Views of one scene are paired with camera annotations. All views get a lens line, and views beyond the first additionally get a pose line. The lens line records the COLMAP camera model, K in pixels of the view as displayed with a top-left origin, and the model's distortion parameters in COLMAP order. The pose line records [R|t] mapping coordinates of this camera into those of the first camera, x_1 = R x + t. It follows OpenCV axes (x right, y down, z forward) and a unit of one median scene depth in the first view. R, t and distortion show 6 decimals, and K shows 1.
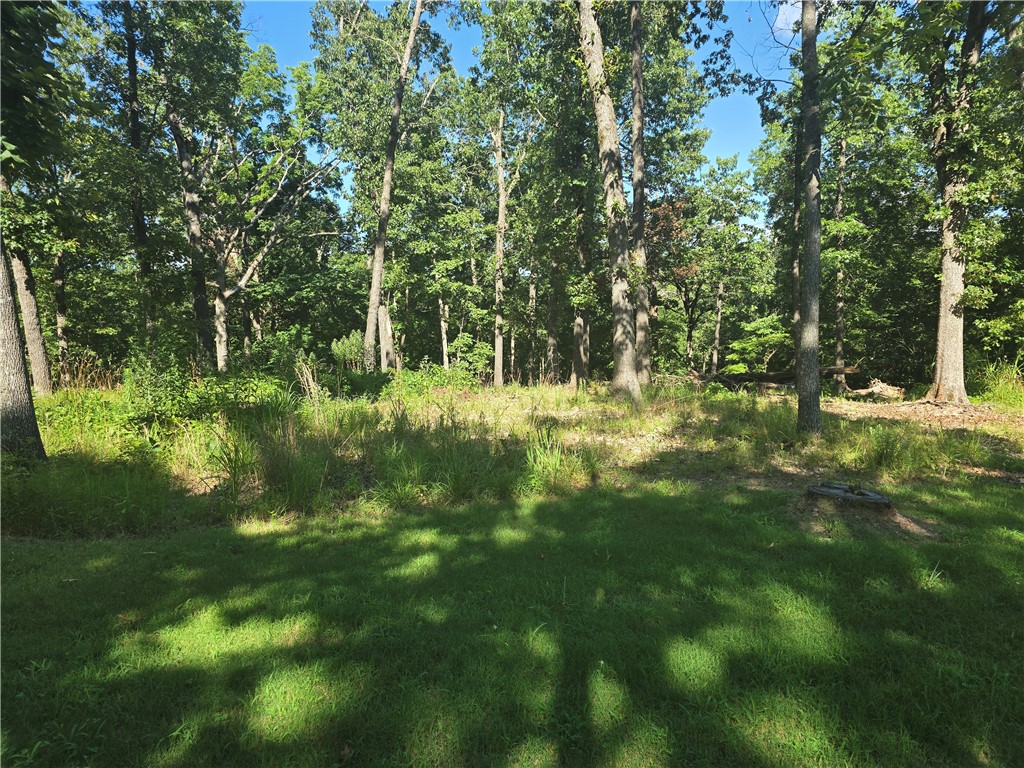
lens RADIAL K [[713.6, 0, 512.2], [0, 713.6, 381.2], [0, 0, 1]] dist [0.054250, -0.062227]
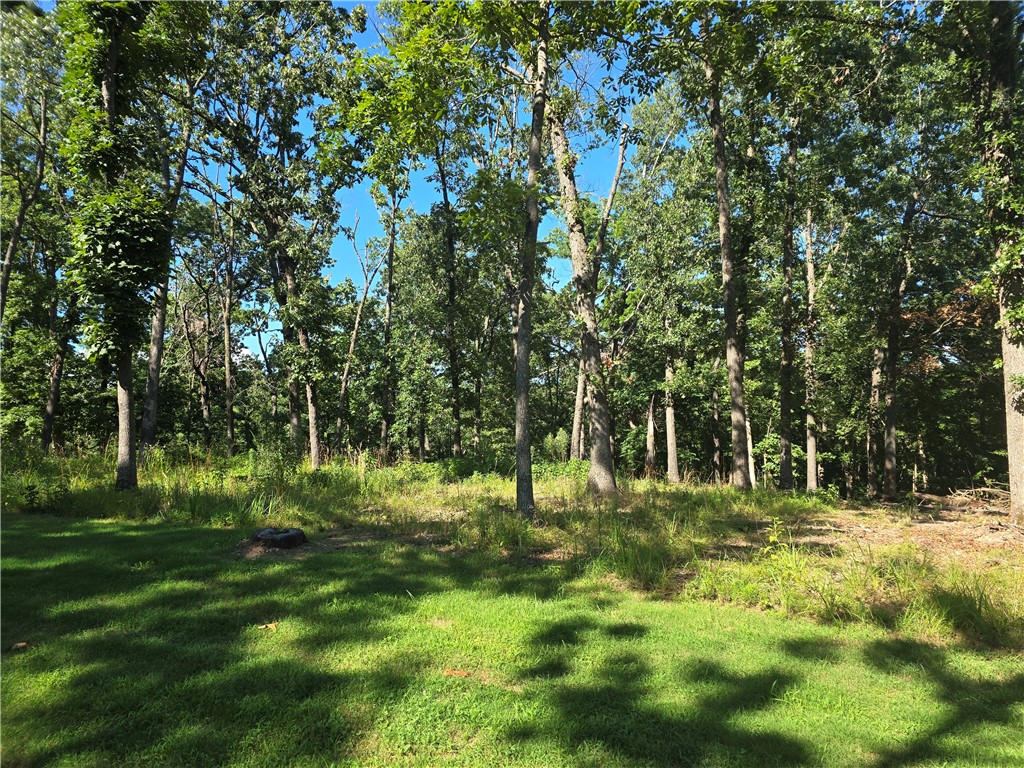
lens RADIAL K [[713.6, 0, 512.5], [0, 713.6, 386.4], [0, 0, 1]] dist [0.054250, -0.062227]
pose [[0.708588, -0.030542, -0.704961, 0.772230], [-0.065500, 0.991902, -0.108810, -0.003116], [0.702576, 0.123276, 0.700849, 0.101038]]
